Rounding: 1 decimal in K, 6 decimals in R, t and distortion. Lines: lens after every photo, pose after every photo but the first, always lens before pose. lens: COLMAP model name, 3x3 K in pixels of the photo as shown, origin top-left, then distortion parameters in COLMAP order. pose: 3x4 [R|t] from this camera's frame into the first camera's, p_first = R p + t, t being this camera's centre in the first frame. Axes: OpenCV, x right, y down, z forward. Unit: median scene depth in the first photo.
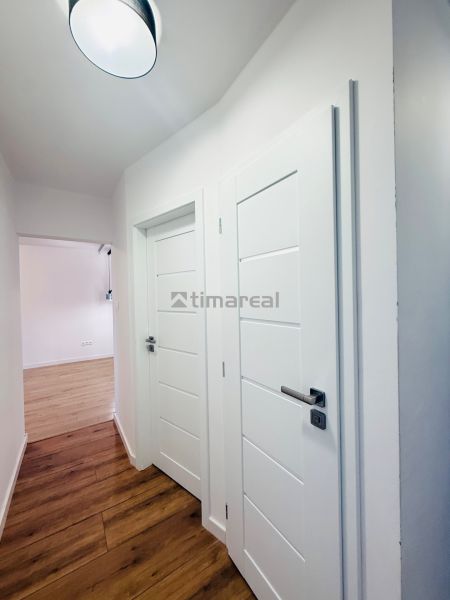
lens RADIAL K [[238.8, 0, 225.4], [0, 238.8, 297.7], [0, 0, 1]] dist [-0.000606, 0.000101]
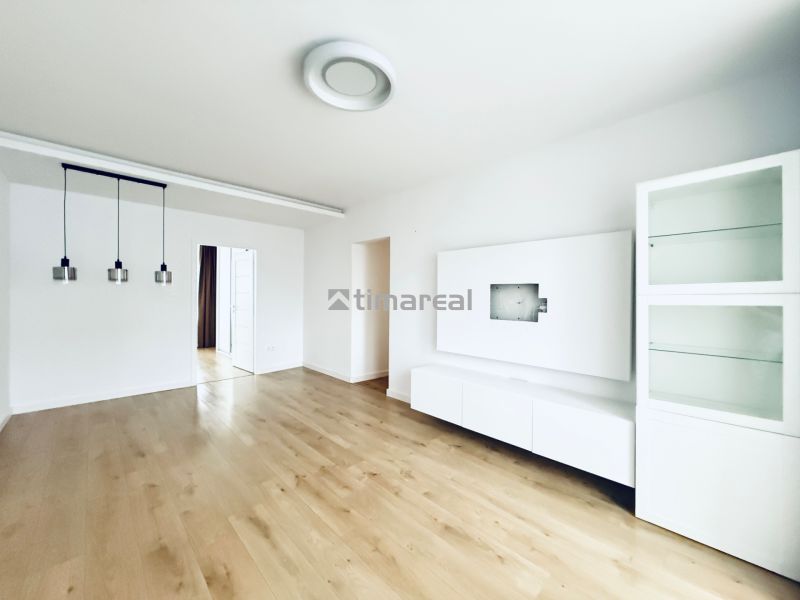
lens RADIAL K [[318.4, 0, 396.7], [0, 318.4, 298.1], [0, 0, 1]] dist [-0.000606, 0.000101]
pose [[-0.184947, 0.017930, 0.982585, -1.681363], [0.004033, 0.999839, -0.017486, 0.074694], [-0.982740, 0.000729, -0.184990, 0.843331]]
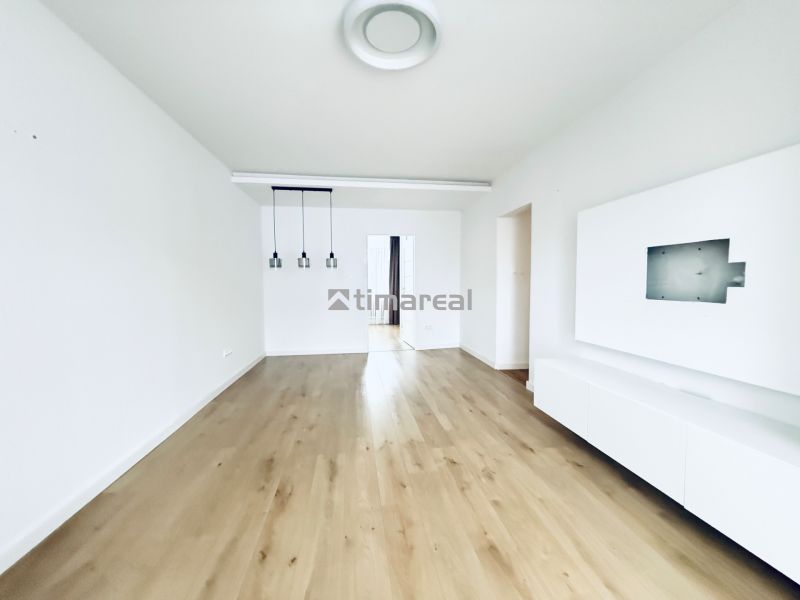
lens RADIAL K [[318.4, 0, 396.7], [0, 318.4, 298.1], [0, 0, 1]] dist [-0.000606, 0.000101]
pose [[0.425999, -0.021599, 0.904466, -1.609853], [0.003350, 0.999746, 0.022297, 0.099610], [-0.904718, -0.006469, 0.425963, 0.613847]]
